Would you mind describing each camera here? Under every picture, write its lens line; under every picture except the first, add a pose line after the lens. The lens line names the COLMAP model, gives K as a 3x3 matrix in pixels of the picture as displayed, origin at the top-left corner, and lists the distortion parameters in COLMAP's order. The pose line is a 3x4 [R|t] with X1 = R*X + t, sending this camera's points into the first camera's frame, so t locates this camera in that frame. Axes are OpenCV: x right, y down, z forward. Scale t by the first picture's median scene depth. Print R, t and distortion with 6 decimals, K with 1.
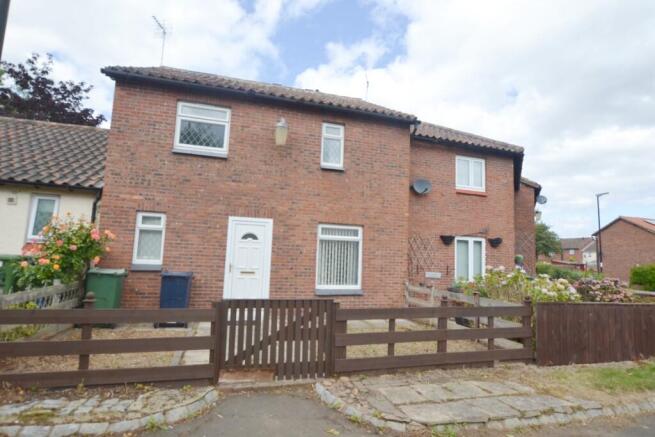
lens RADIAL K [[322.7, 0, 323.3], [0, 322.7, 220.0], [0, 0, 1]] dist [-0.026236, 0.000618]
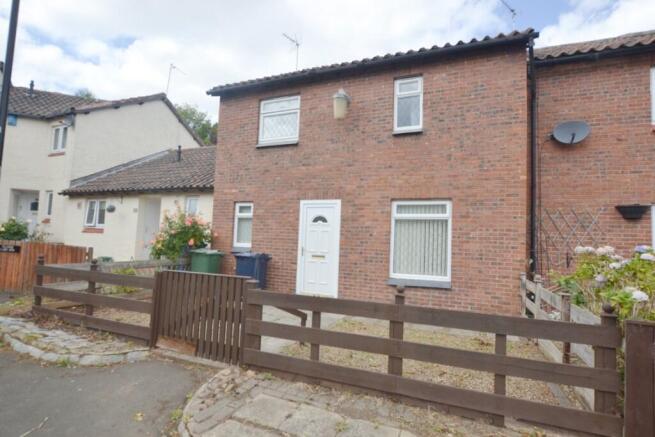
lens RADIAL K [[322.7, 0, 327.0], [0, 322.7, 219.0], [0, 0, 1]] dist [-0.026236, 0.000618]
pose [[0.790368, -0.050686, -0.610532, 0.392852], [0.059854, 0.998193, -0.005384, 0.057605], [0.609701, -0.032287, 0.791973, 0.246625]]
